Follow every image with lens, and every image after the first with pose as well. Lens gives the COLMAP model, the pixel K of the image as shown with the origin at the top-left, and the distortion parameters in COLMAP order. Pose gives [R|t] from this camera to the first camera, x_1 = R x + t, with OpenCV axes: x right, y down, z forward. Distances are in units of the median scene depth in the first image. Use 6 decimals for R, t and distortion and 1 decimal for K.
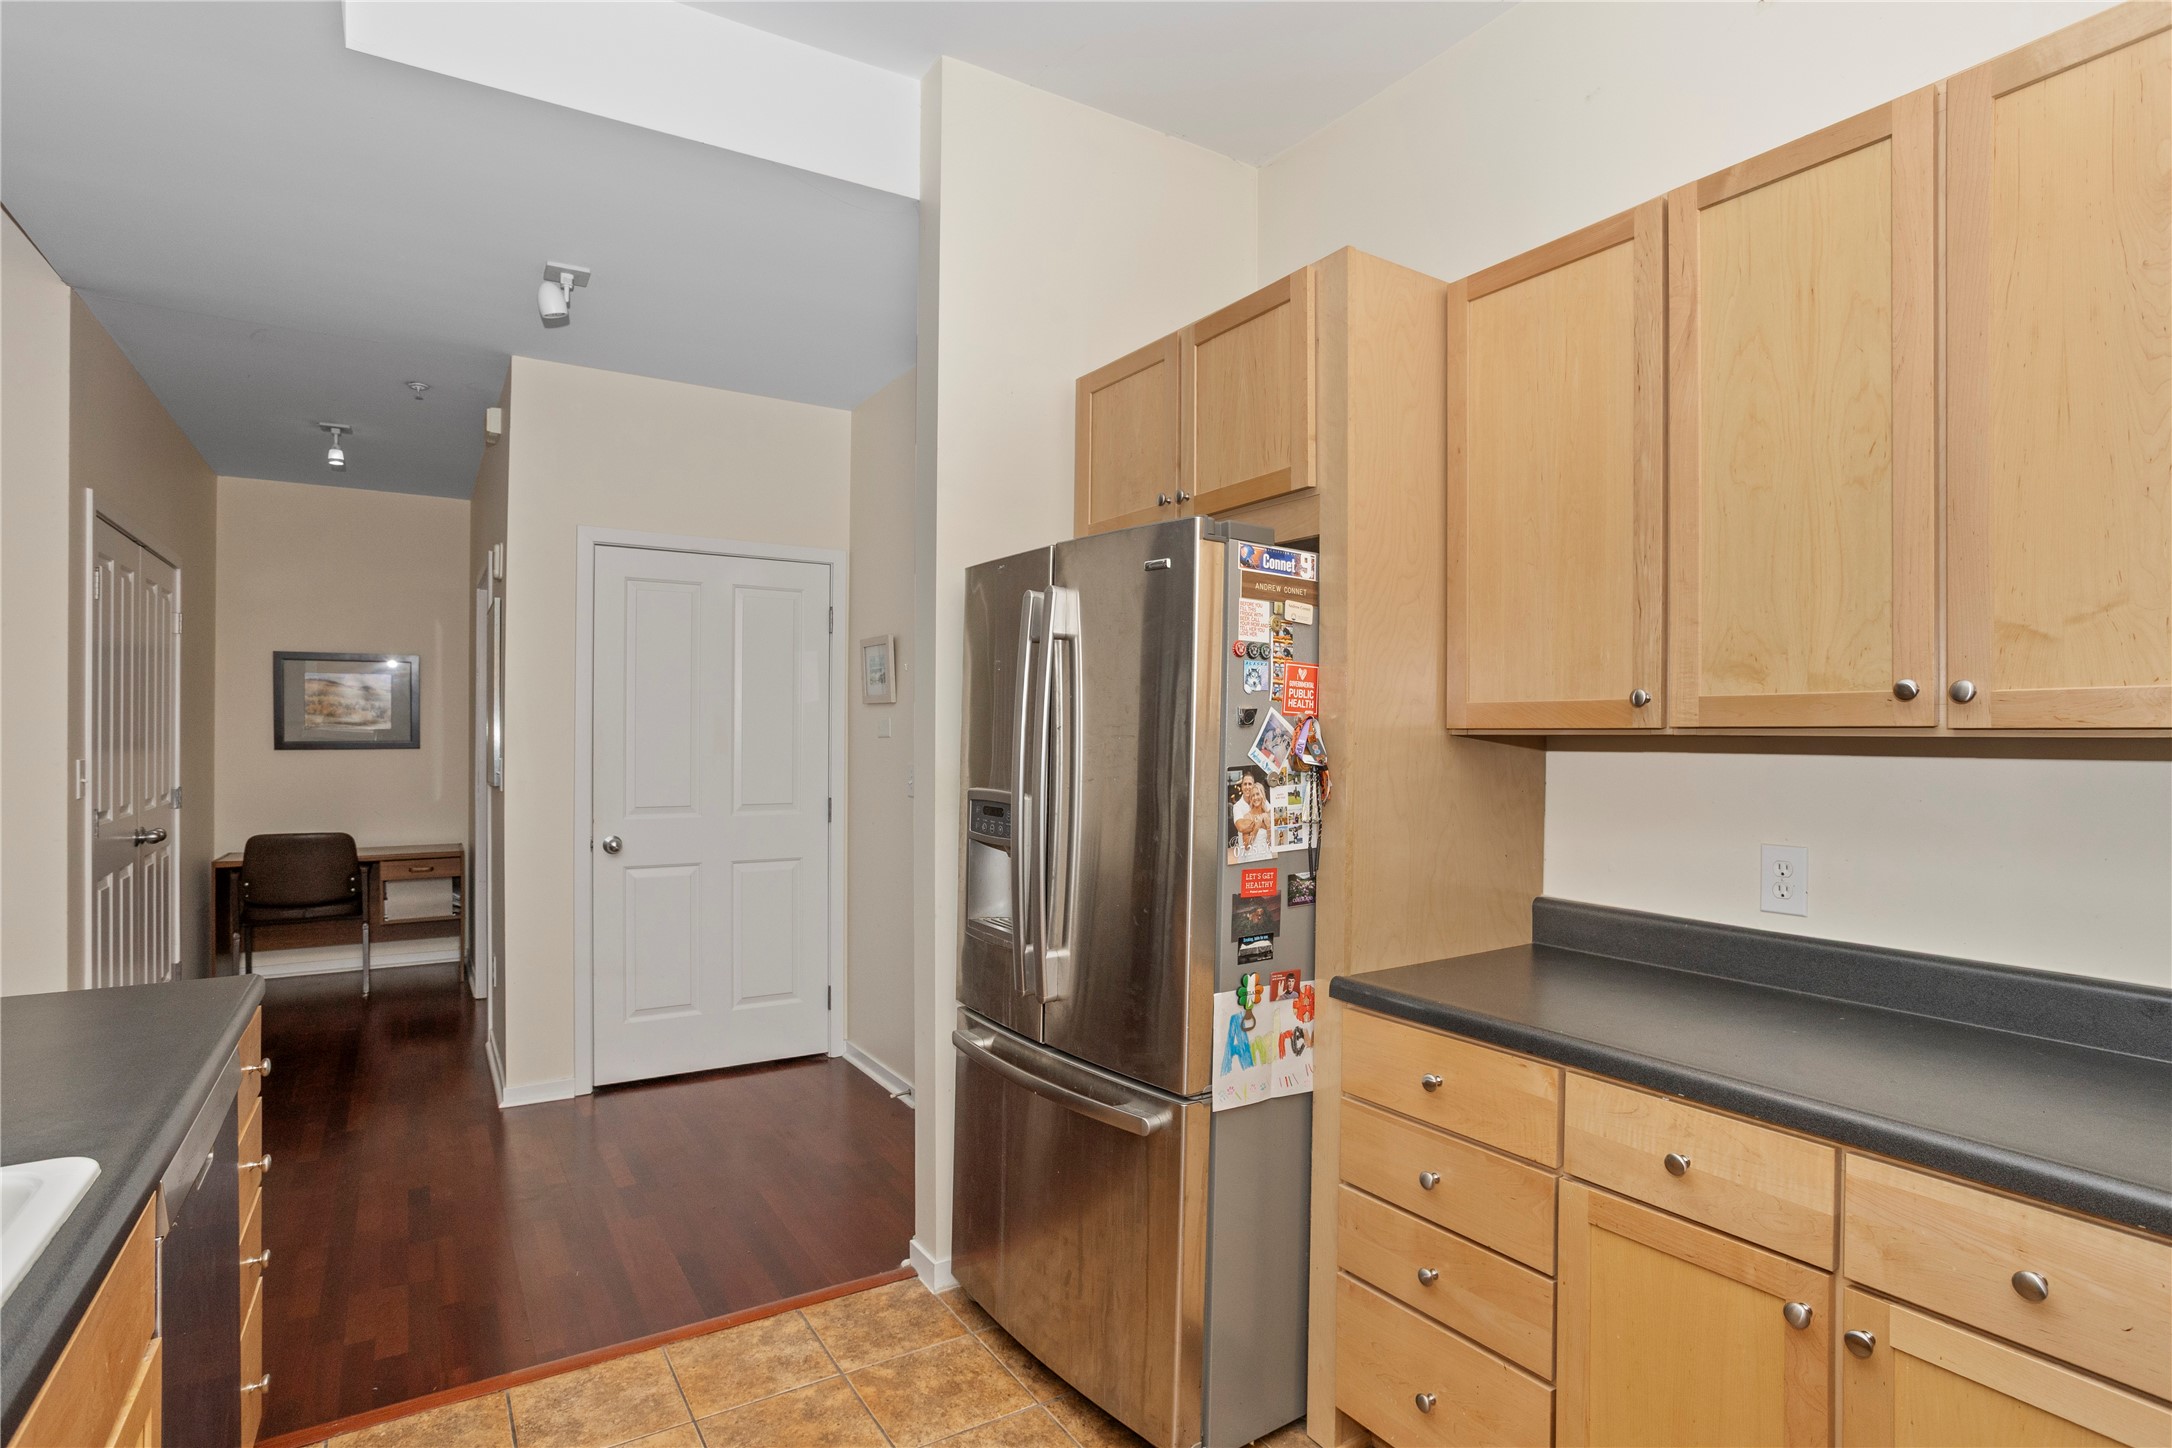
lens RADIAL K [[1086.7, 0, 1108.3], [0, 1086.7, 737.0], [0, 0, 1]] dist [-0.045303, 0.024467]
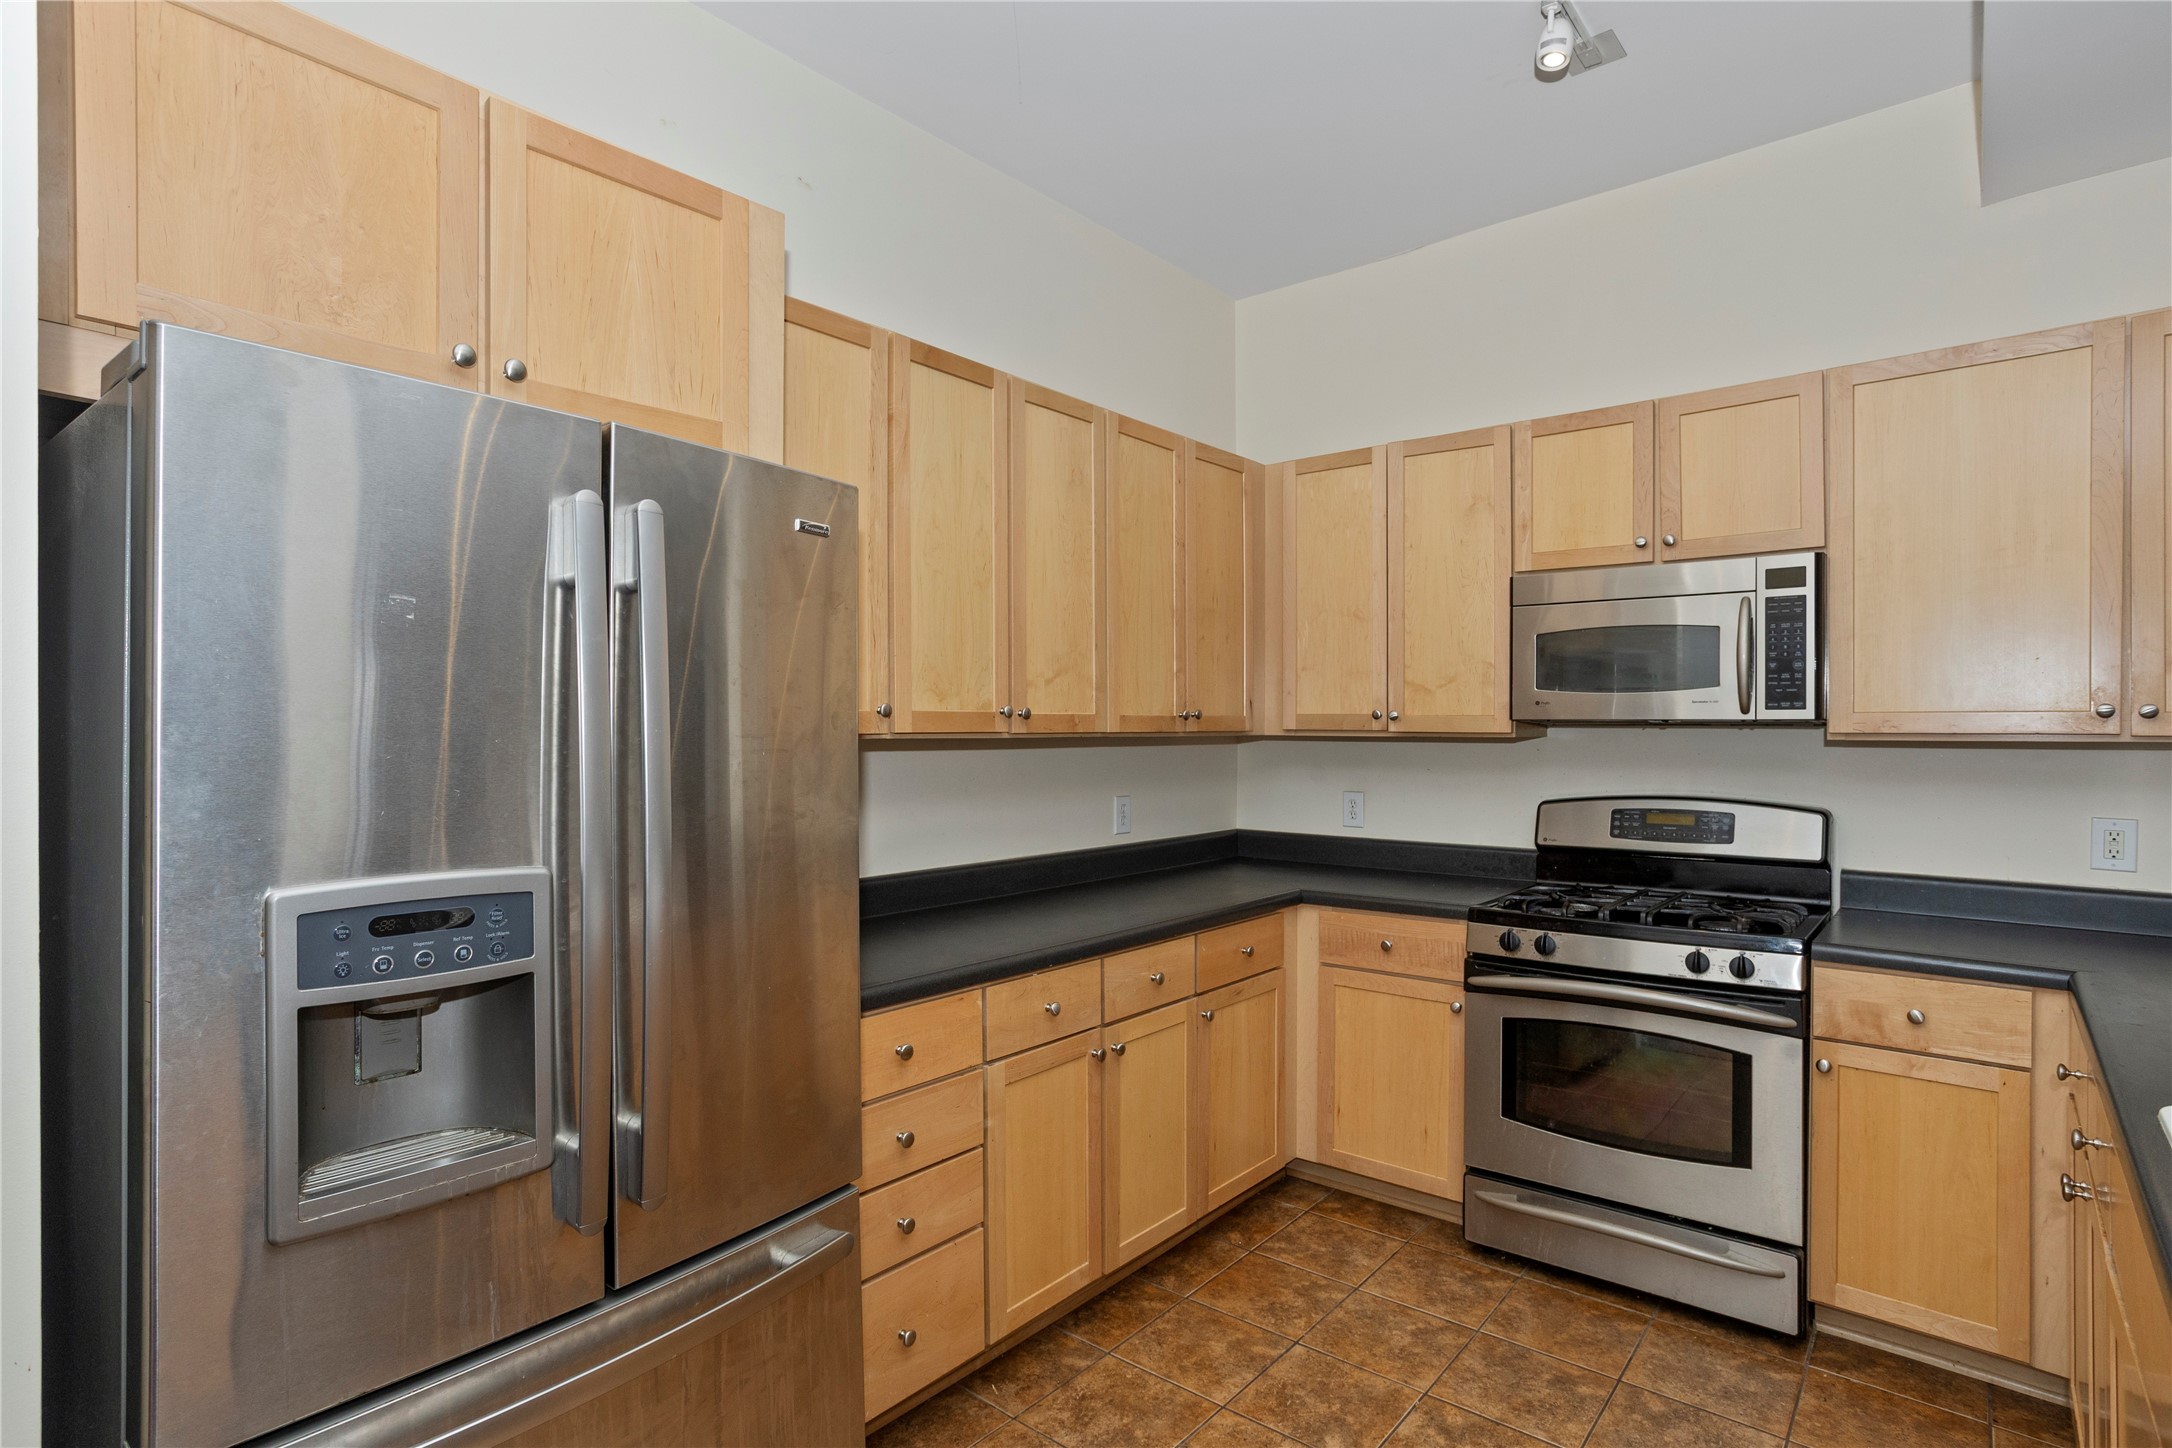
lens RADIAL K [[1086.7, 0, 1099.7], [0, 1086.7, 723.3], [0, 0, 1]] dist [-0.045303, 0.024467]
pose [[-0.299746, -0.003618, 0.954012, -0.638153], [-0.002572, 0.999992, 0.002984, -0.019279], [-0.954016, -0.001559, -0.299753, 0.879254]]
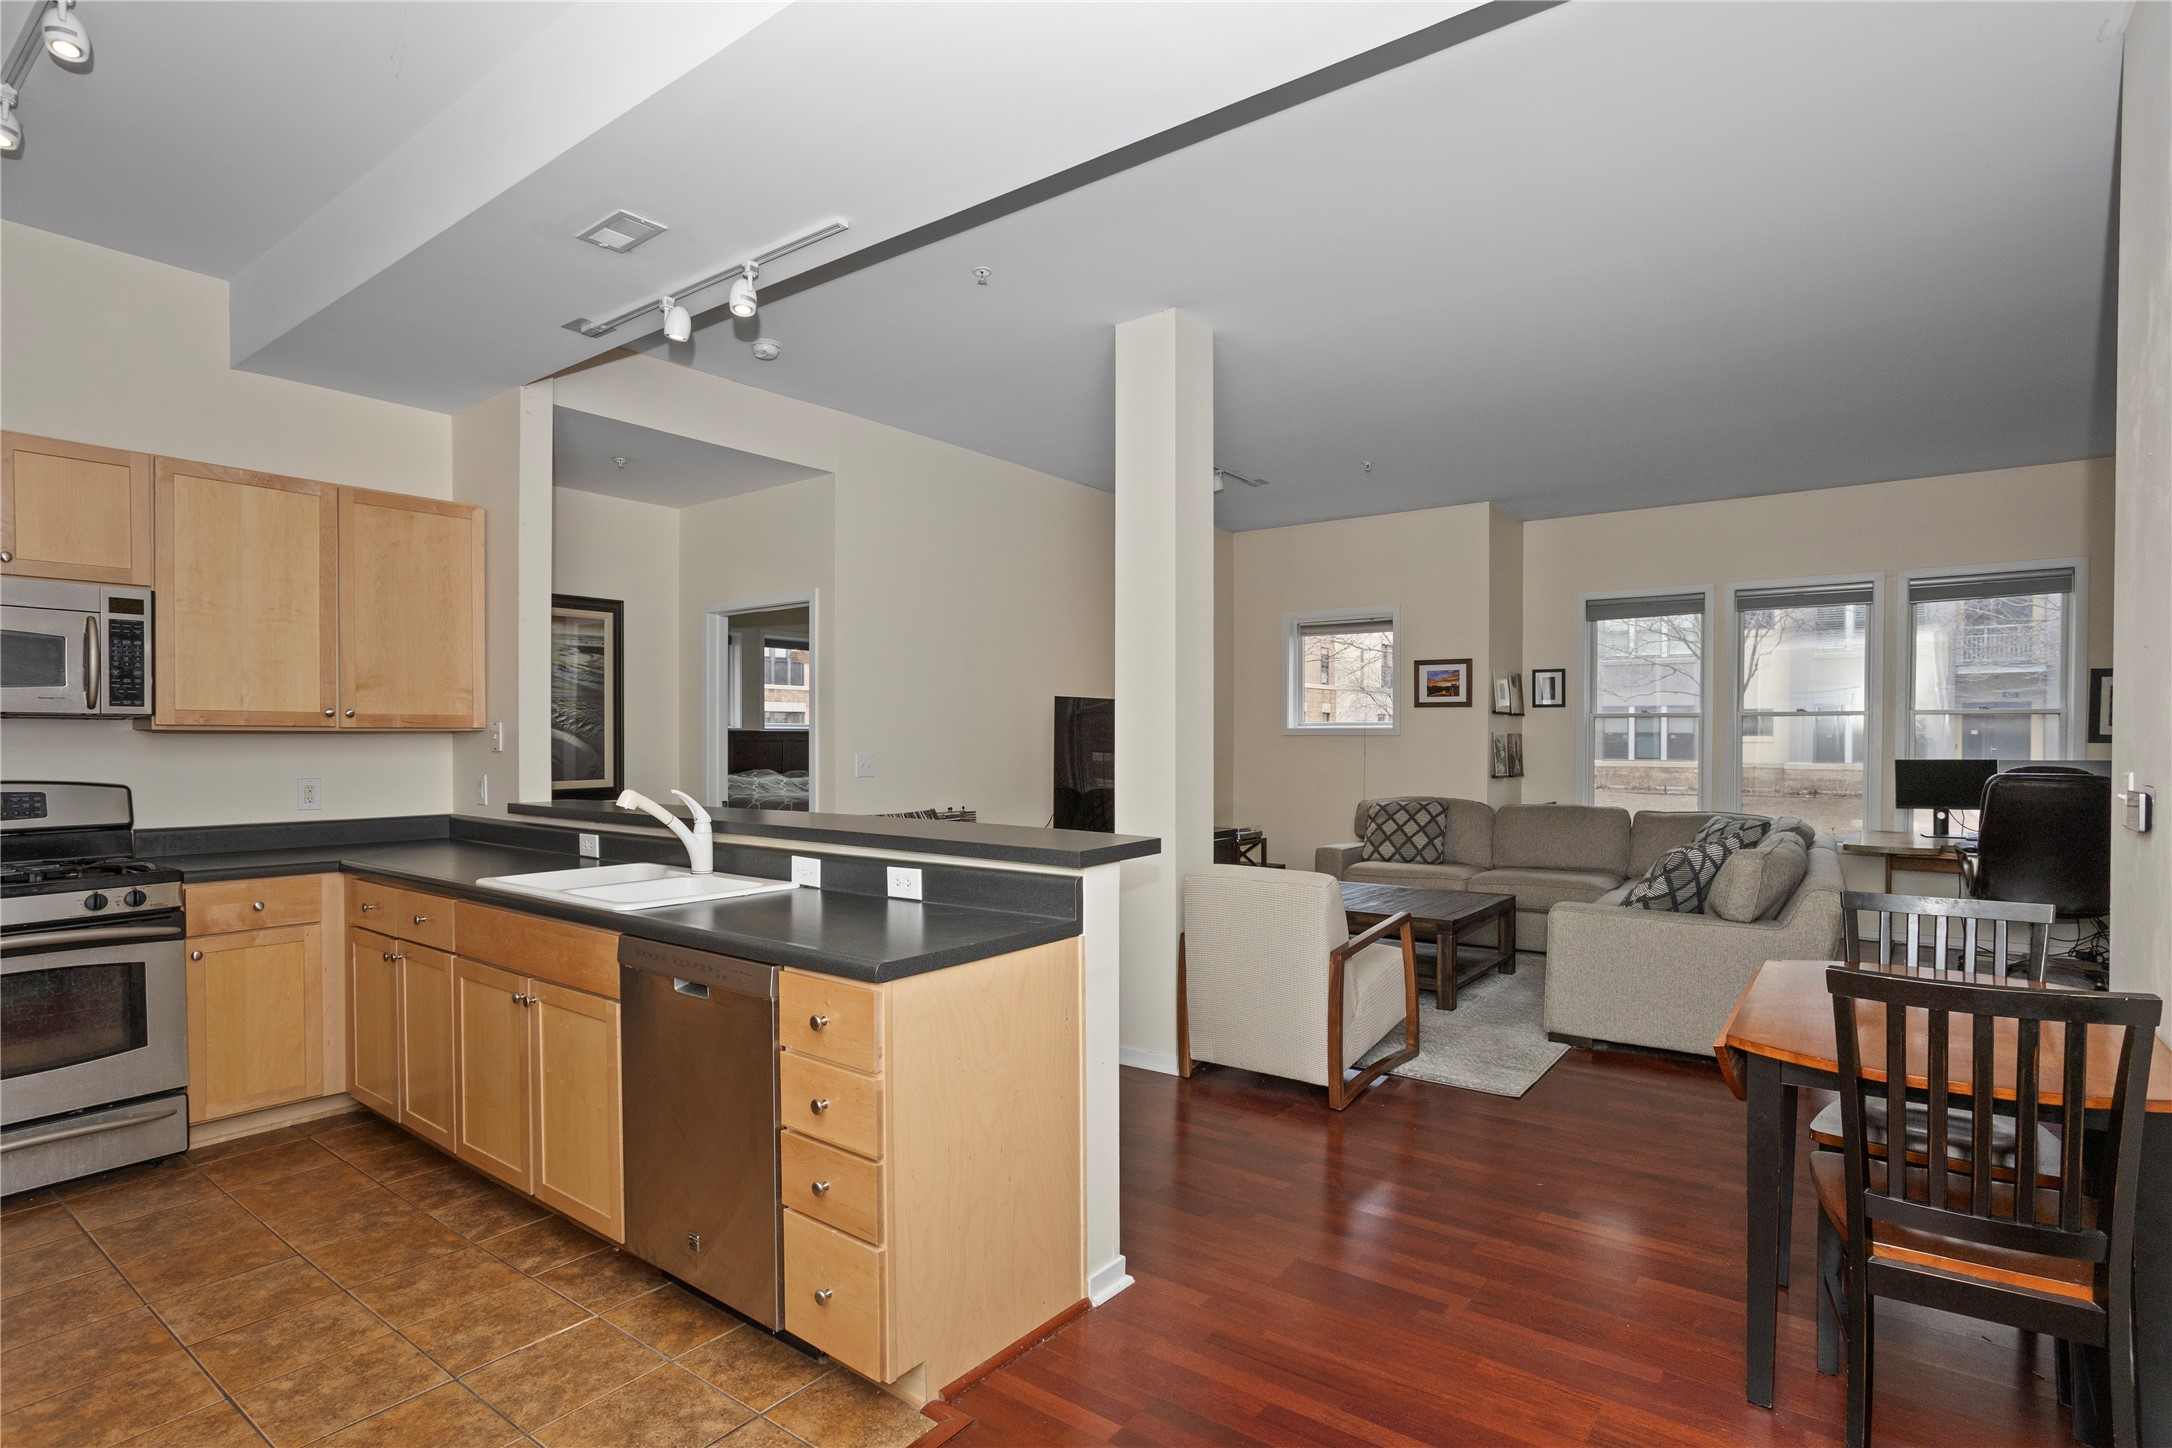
lens RADIAL K [[1086.7, 0, 1085.8], [0, 1086.7, 753.1], [0, 0, 1]] dist [-0.045303, 0.024467]
pose [[-0.937343, -0.003503, -0.348389, -0.509761], [-0.008386, 0.999887, 0.012509, 0.002241], [0.348306, 0.014647, -0.937266, 1.682284]]
